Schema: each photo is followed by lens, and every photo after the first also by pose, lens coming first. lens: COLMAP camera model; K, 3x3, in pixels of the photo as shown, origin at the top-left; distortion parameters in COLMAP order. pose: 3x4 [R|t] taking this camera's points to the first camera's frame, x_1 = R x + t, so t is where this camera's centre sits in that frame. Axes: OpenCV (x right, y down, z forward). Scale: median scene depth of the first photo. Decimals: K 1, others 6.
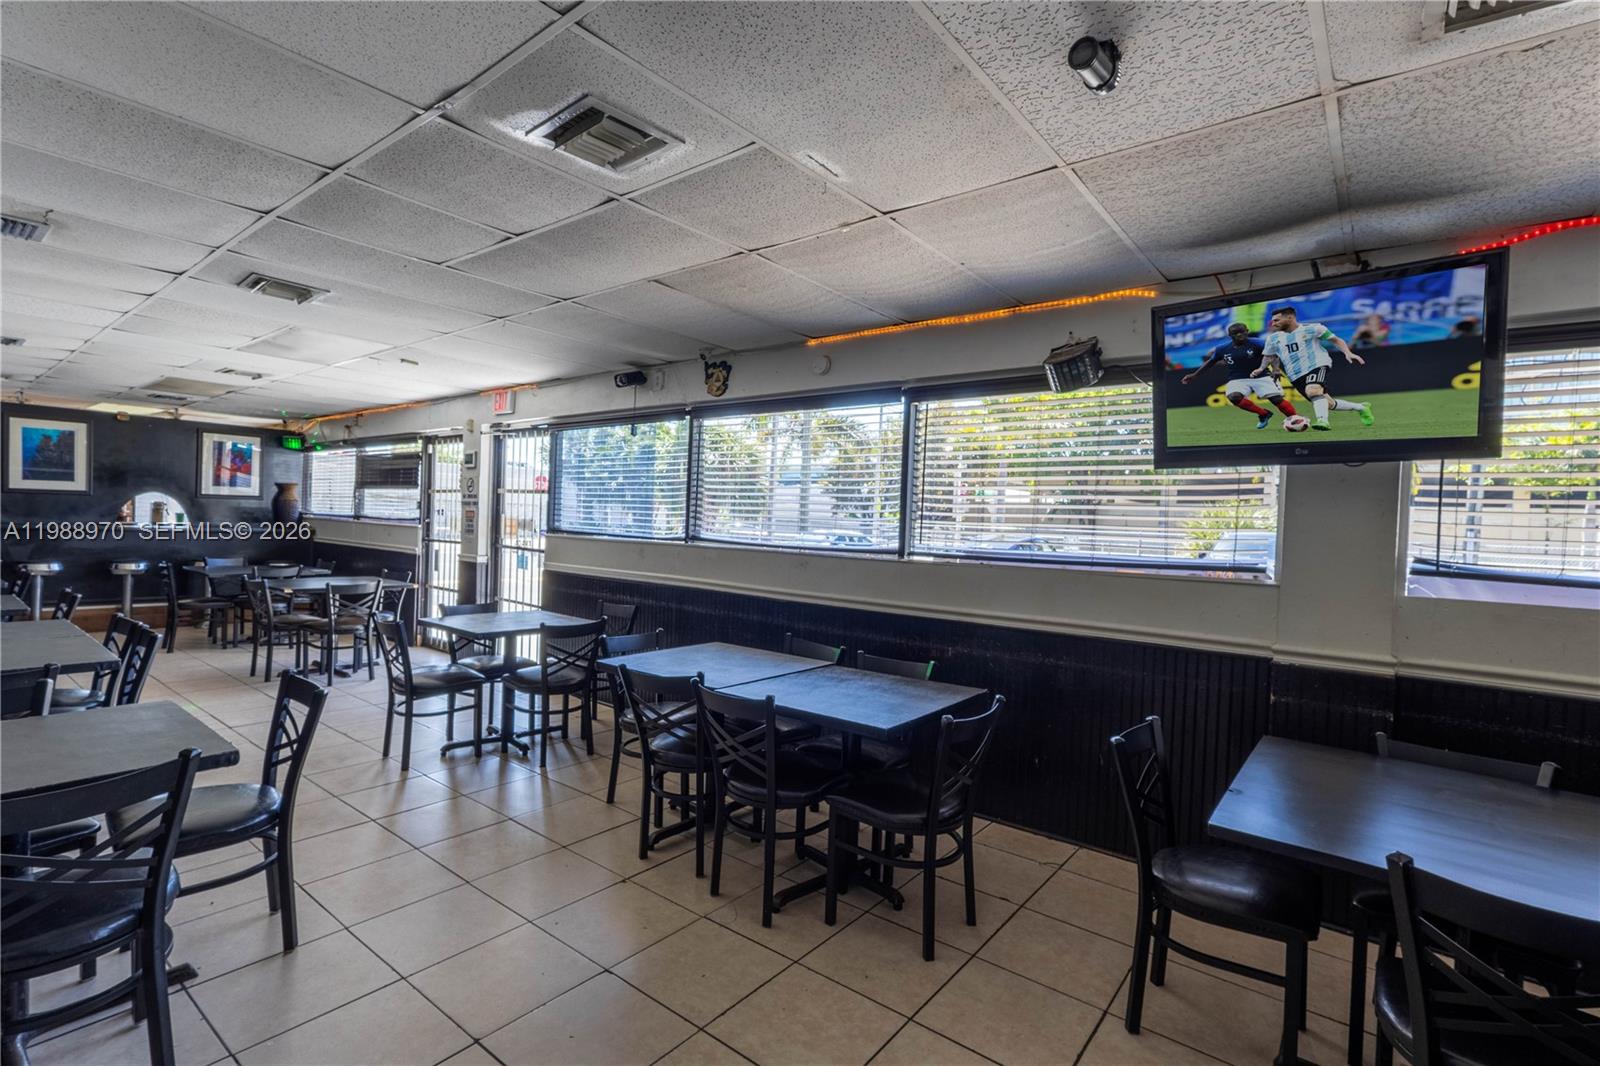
lens RADIAL K [[733.5, 0, 798.7], [0, 733.5, 532.3], [0, 0, 1]] dist [0.005076, 0.000227]
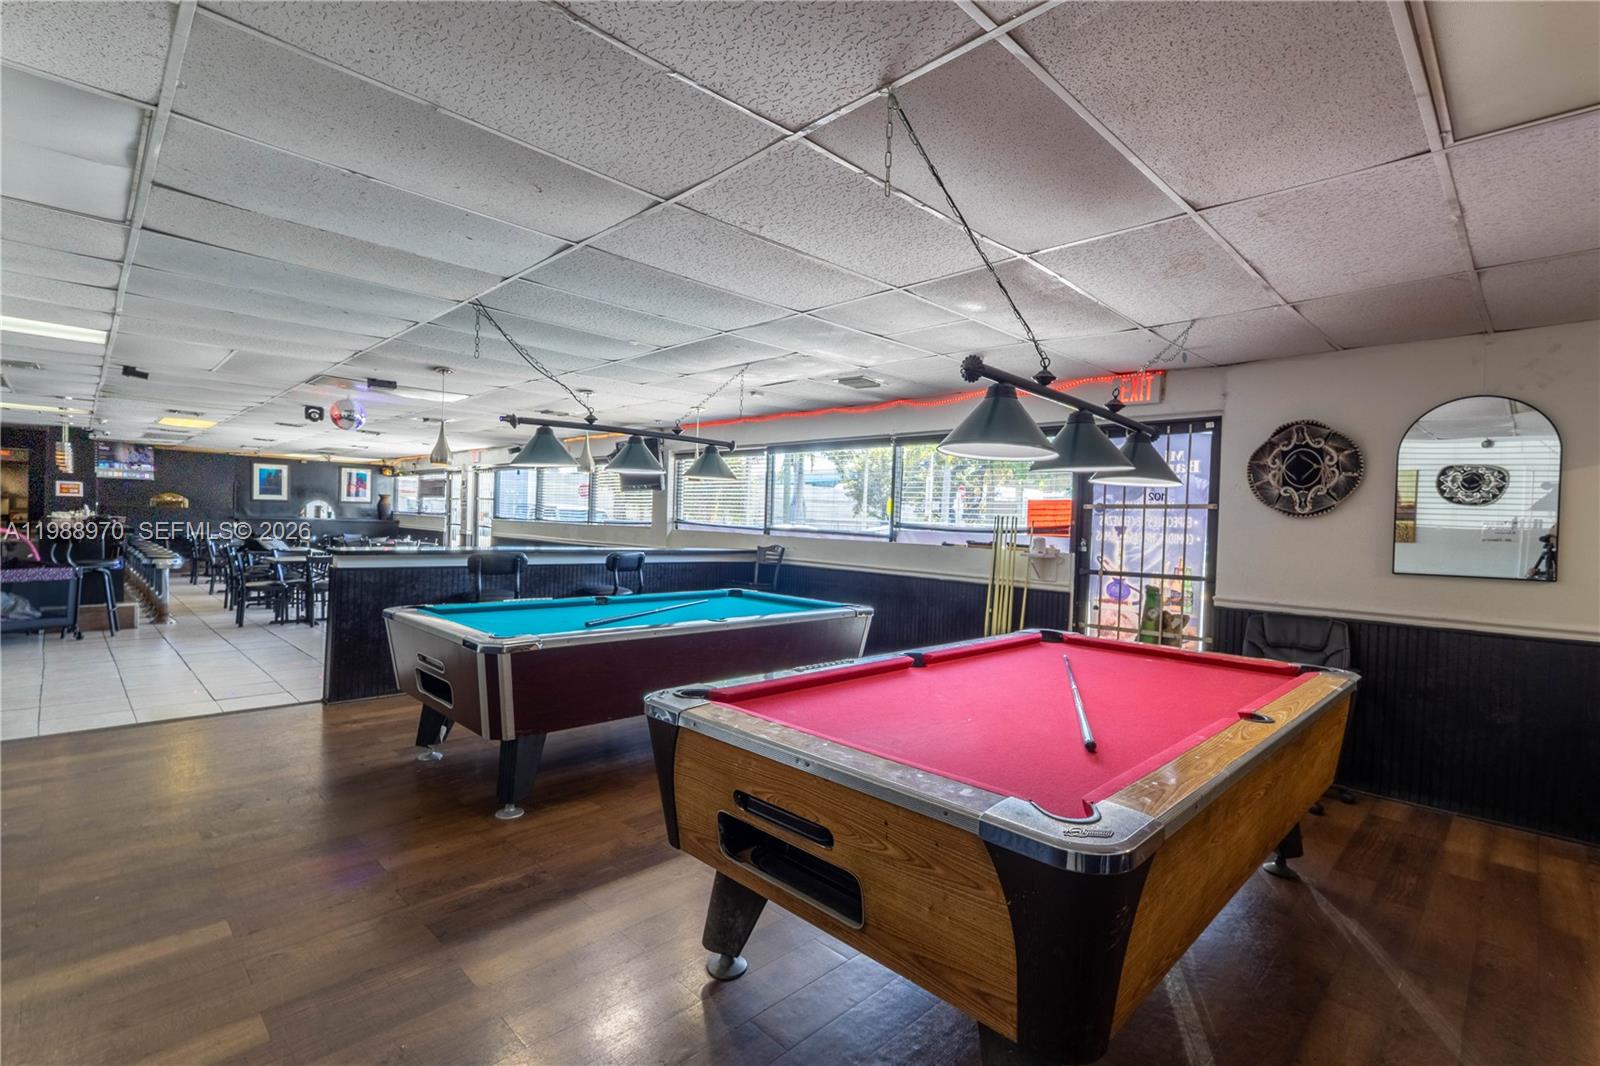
lens RADIAL K [[733.5, 0, 804.7], [0, 733.5, 532.1], [0, 0, 1]] dist [0.005076, 0.000227]
pose [[0.993664, -0.000591, -0.112392, 0.595121], [0.000213, 0.999994, -0.003373, 0.035370], [0.112394, 0.003328, 0.993658, -0.756036]]
